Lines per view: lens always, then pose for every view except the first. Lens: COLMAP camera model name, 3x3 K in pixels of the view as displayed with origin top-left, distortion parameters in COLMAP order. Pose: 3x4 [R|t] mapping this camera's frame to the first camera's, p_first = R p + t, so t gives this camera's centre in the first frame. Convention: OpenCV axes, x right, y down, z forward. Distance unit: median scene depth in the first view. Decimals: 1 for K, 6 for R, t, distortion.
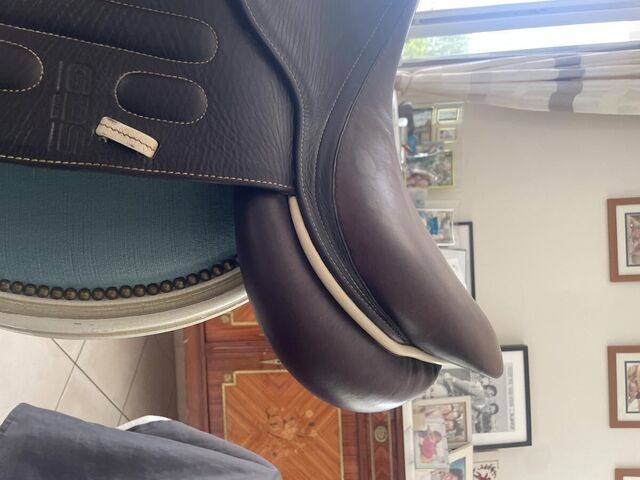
lens RADIAL K [[482.1, 0, 320.0], [0, 482.1, 240.0], [0, 0, 1]] dist [0.068472, -0.100391]
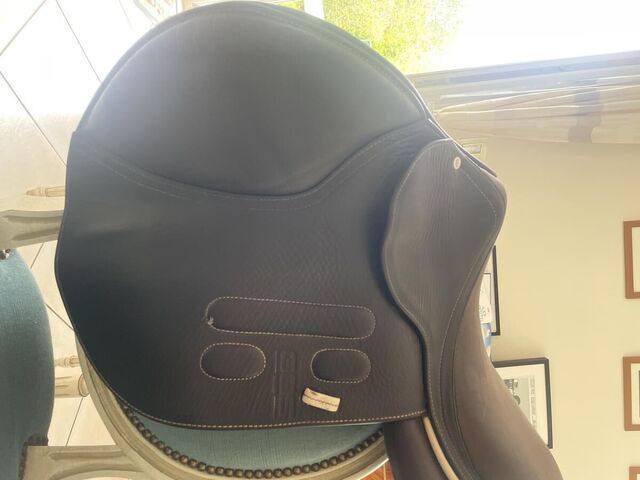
lens RADIAL K [[482.1, 0, 320.0], [0, 482.1, 240.0], [0, 0, 1]] dist [0.068472, -0.100391]
pose [[0.999412, -0.032312, -0.011477, -0.300223], [0.032903, 0.997905, 0.055697, -0.626216], [0.009654, -0.056042, 0.998382, -0.343367]]
